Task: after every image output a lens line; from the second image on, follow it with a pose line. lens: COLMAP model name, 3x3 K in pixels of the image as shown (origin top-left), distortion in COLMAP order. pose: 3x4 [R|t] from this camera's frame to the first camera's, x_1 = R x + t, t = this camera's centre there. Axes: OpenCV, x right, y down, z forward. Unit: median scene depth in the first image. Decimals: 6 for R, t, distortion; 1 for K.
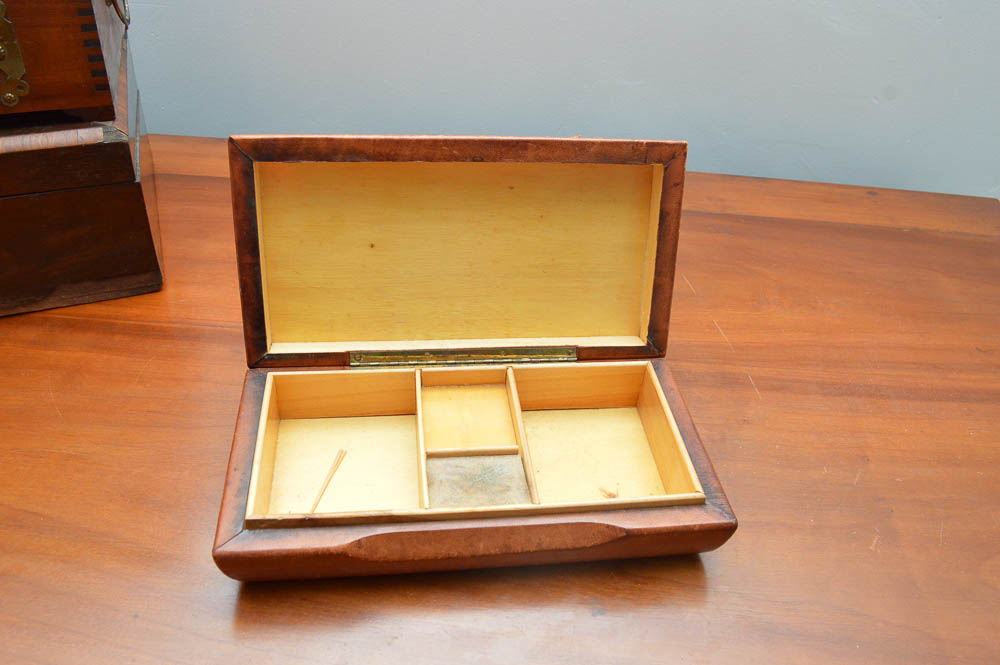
lens RADIAL K [[790.6, 0, 491.3], [0, 790.6, 332.5], [0, 0, 1]] dist [-0.091278, 0.023647]
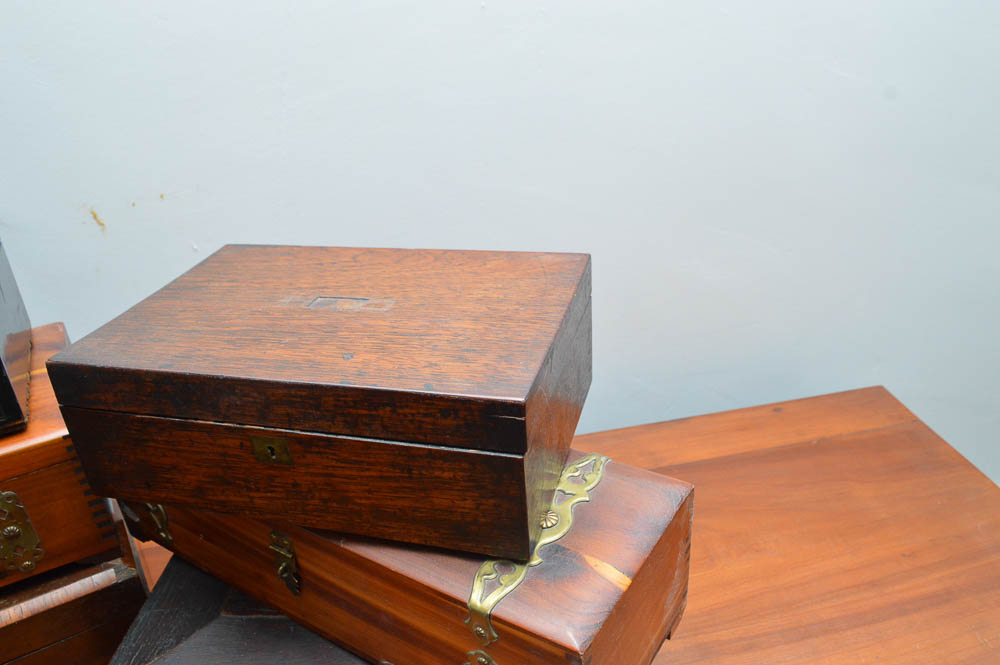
lens RADIAL K [[790.6, 0, 494.5], [0, 790.6, 339.7], [0, 0, 1]] dist [-0.091278, 0.023647]
pose [[0.971978, -0.209446, 0.106725, -0.018734], [0.226779, 0.954997, -0.191185, -0.226881], [-0.061880, 0.210030, 0.975735, -0.173375]]
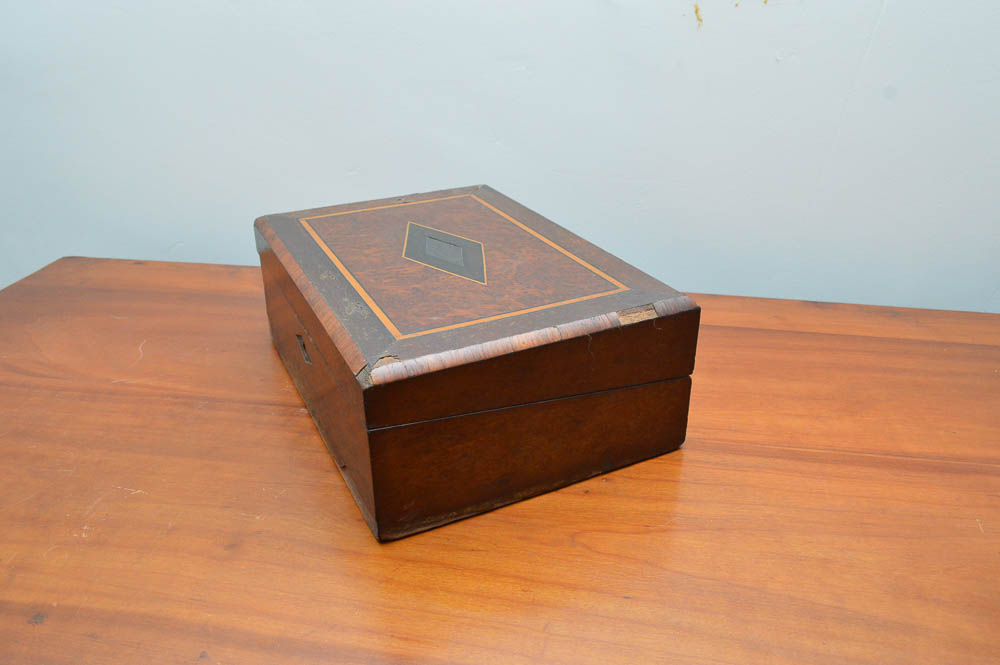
lens RADIAL K [[790.6, 0, 504.5], [0, 790.6, 328.6], [0, 0, 1]] dist [-0.091278, 0.023647]
pose [[0.988575, 0.000993, -0.150726, -0.696664], [-0.033554, 0.976336, -0.213639, 0.072851], [0.146947, 0.216256, 0.965215, -0.179991]]
